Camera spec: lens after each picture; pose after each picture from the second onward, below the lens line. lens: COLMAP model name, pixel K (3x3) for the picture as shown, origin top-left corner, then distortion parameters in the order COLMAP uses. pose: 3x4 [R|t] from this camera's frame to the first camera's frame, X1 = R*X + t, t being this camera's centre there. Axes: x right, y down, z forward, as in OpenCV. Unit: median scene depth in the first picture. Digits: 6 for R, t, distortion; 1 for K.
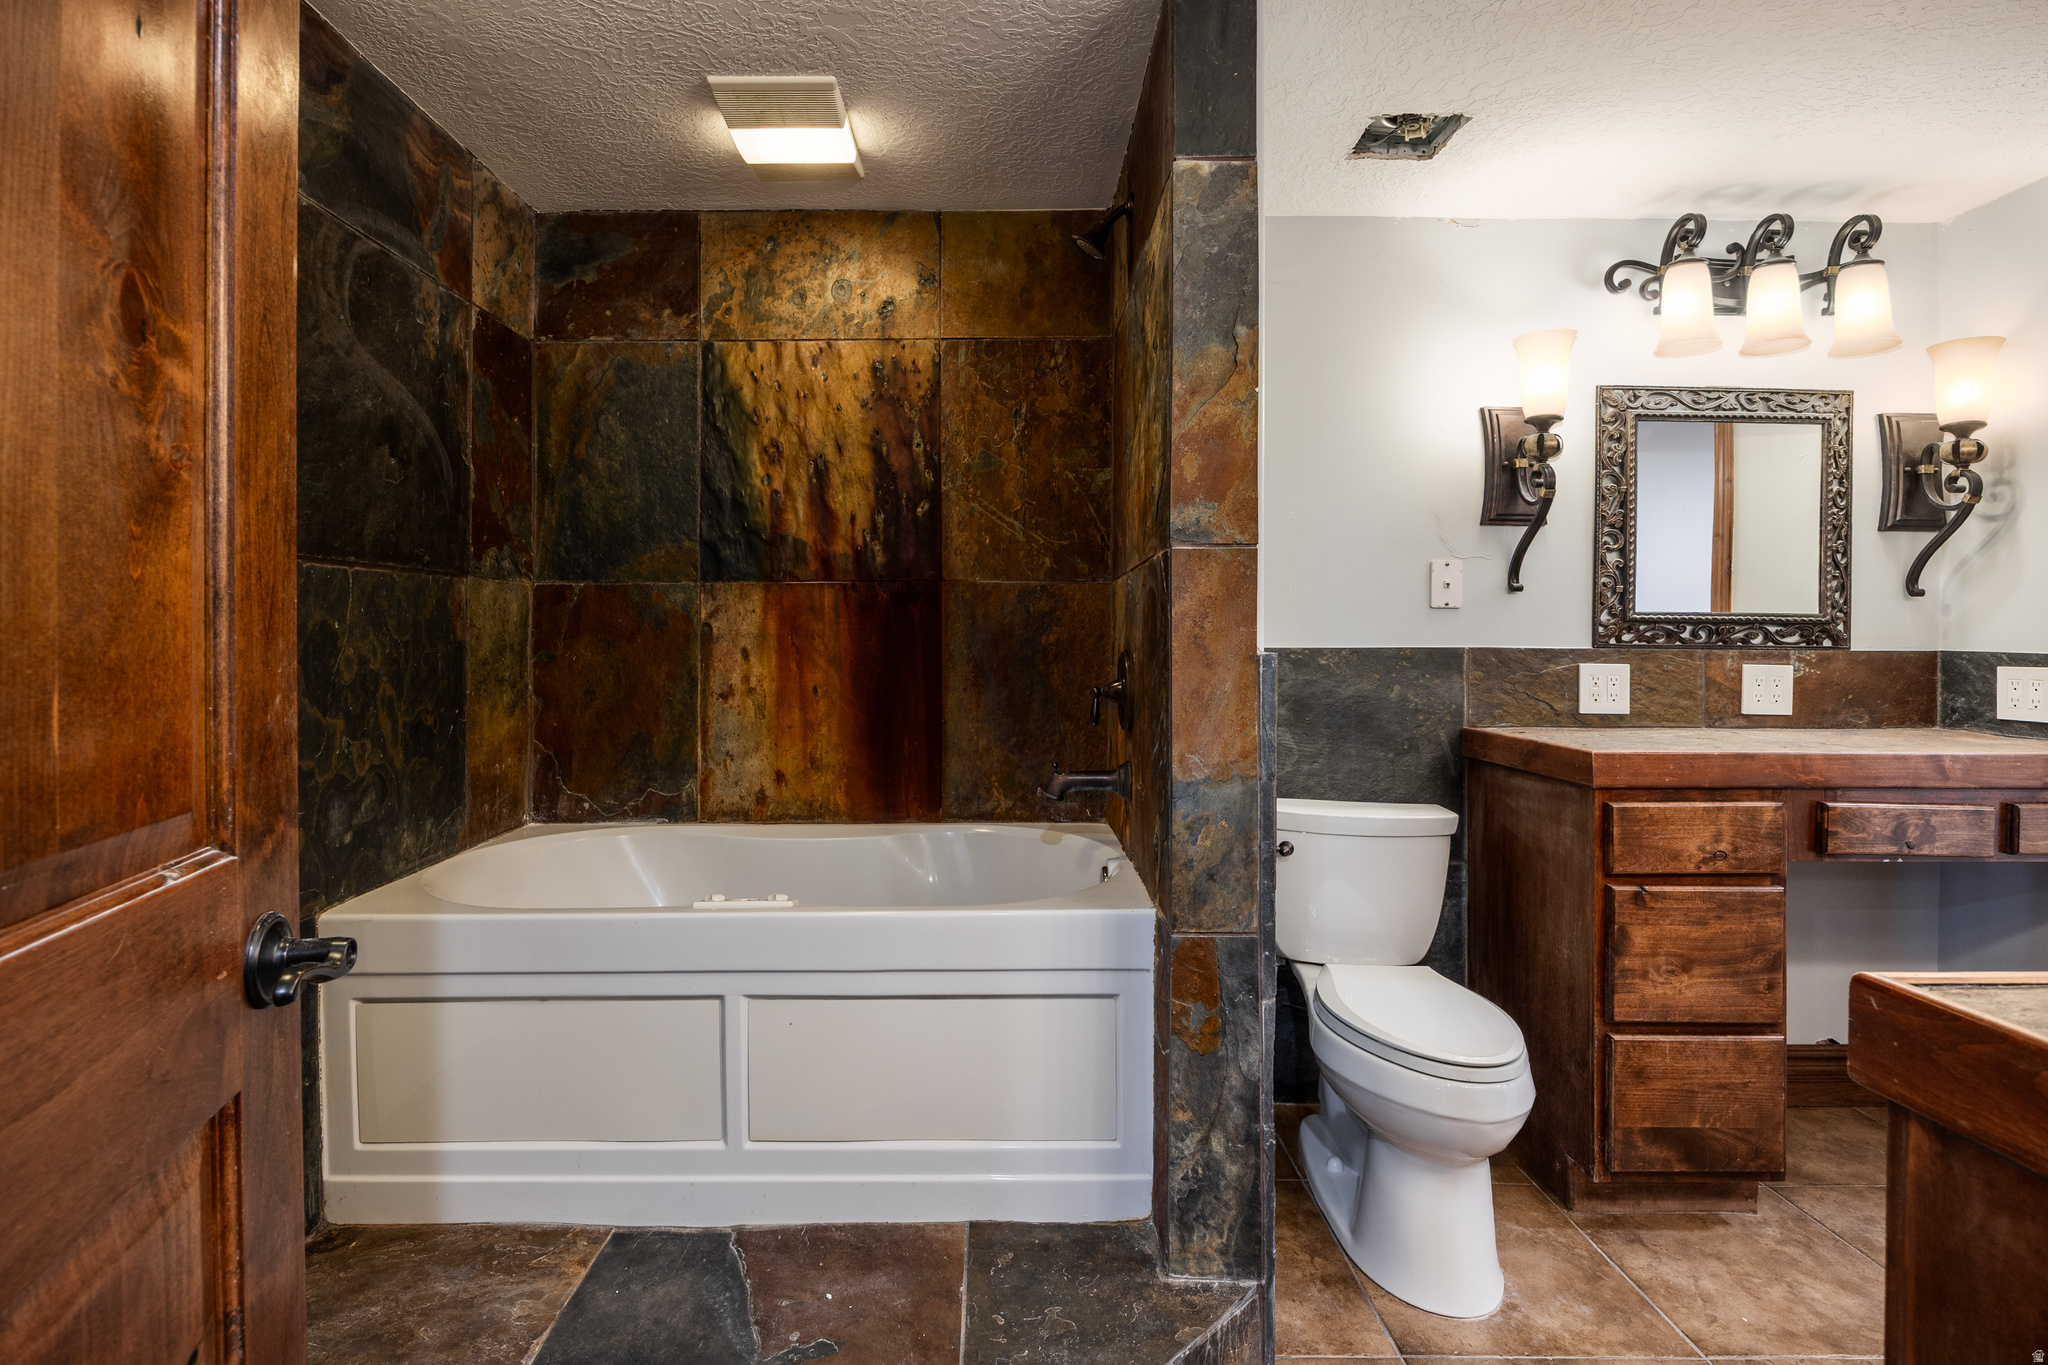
lens RADIAL K [[981.4, 0, 964.1], [0, 981.4, 663.3], [0, 0, 1]] dist [-0.014995, 0.001331]
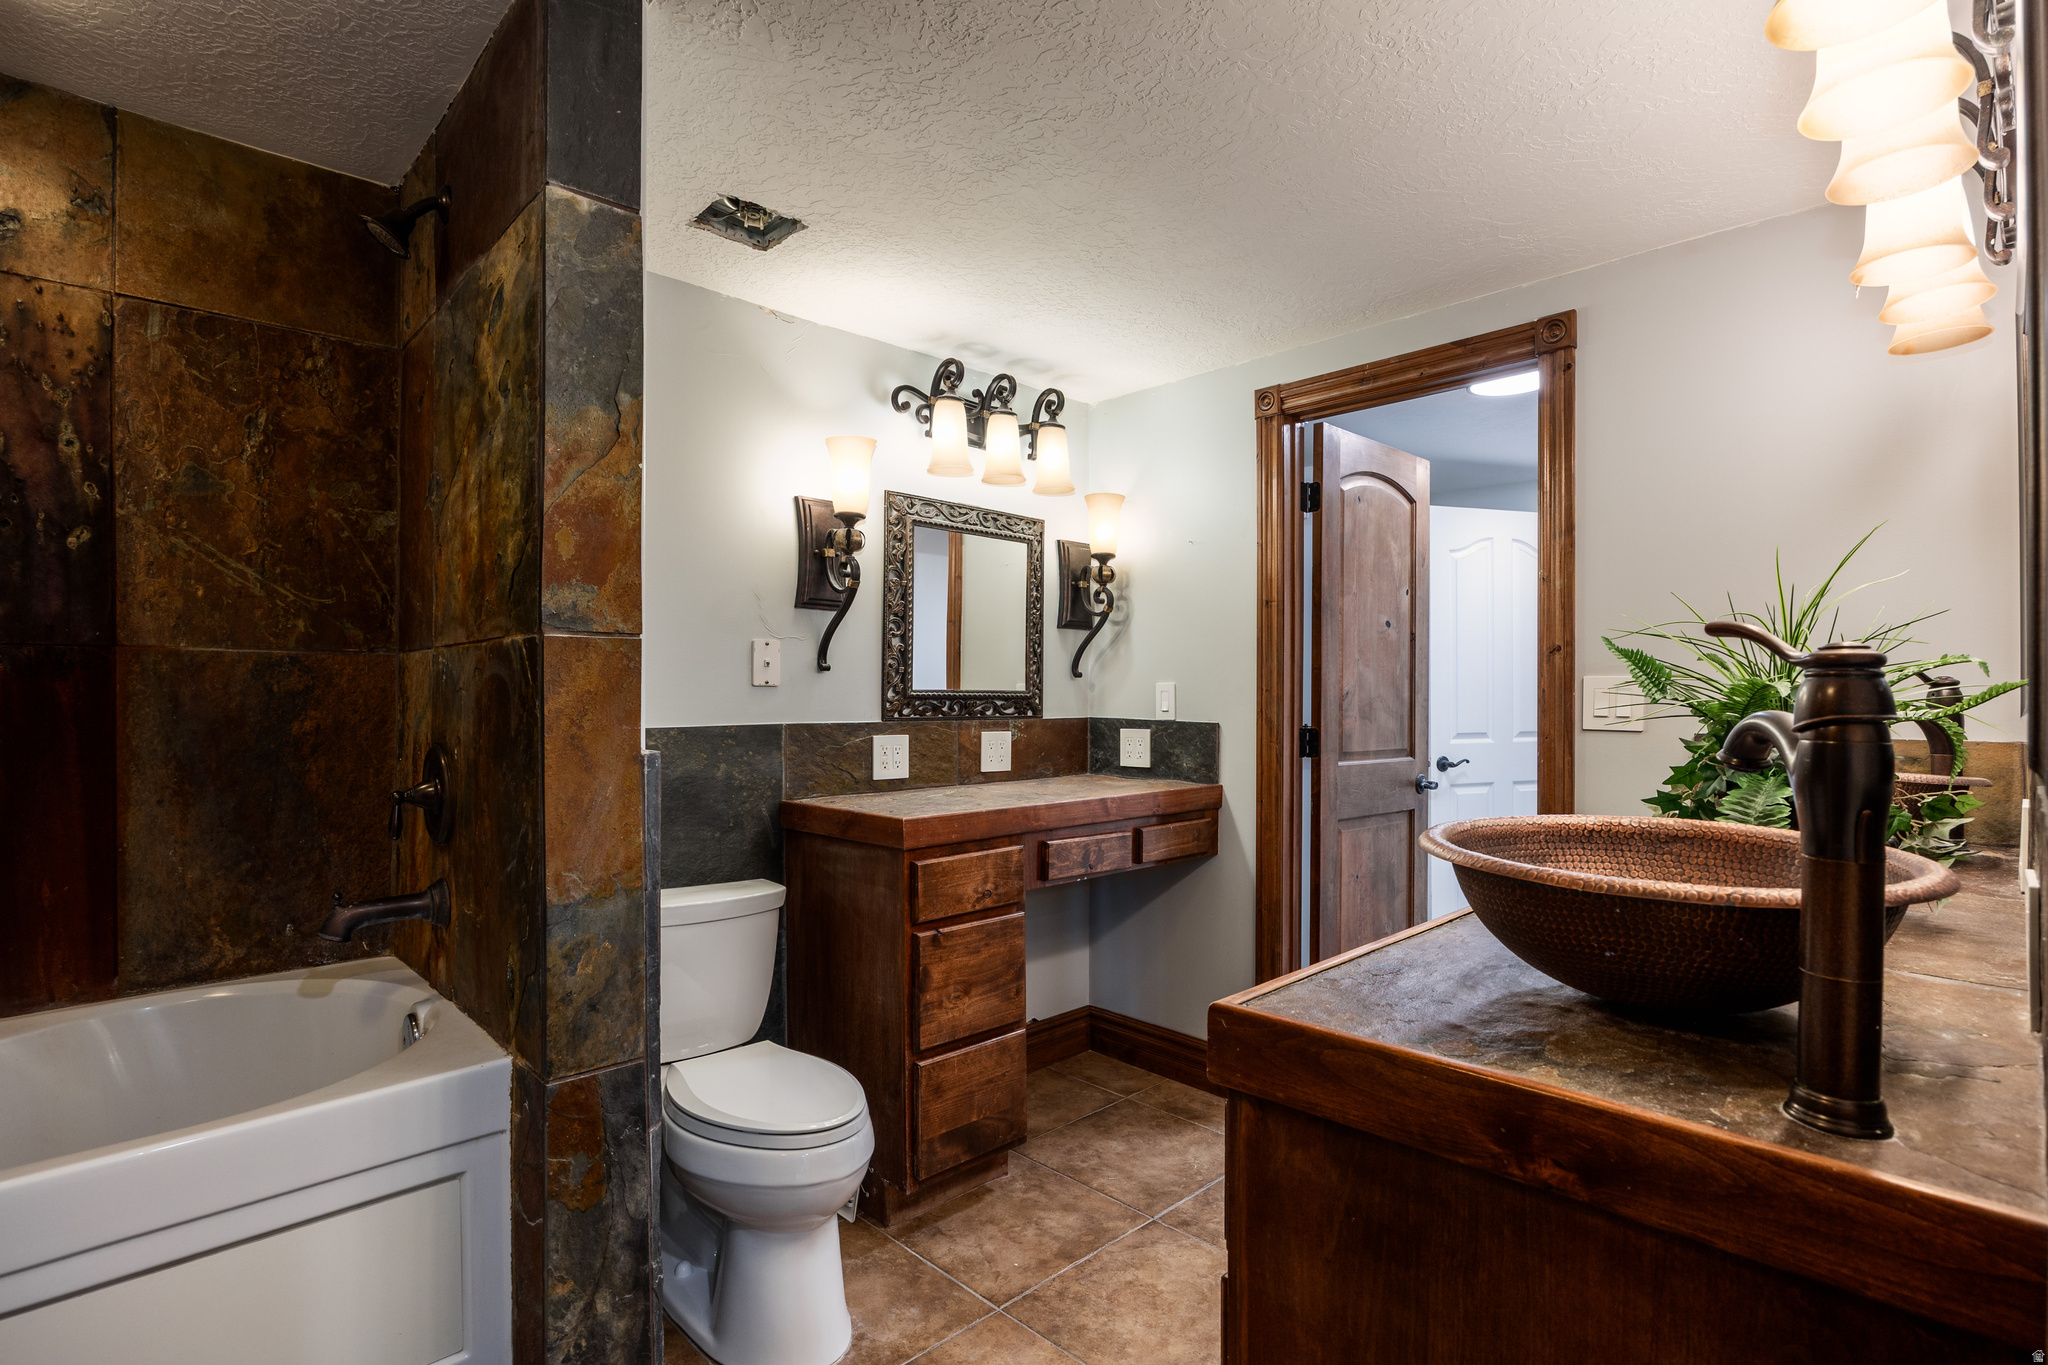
lens RADIAL K [[1032.5, 0, 1029.4], [0, 1032.5, 709.8], [0, 0, 1]] dist [-0.012469, 0.000979]
pose [[0.695503, -0.016526, 0.718333, -0.102174], [0.016926, 0.999835, 0.006614, -0.037268], [-0.718324, 0.007559, 0.695668, 0.052110]]
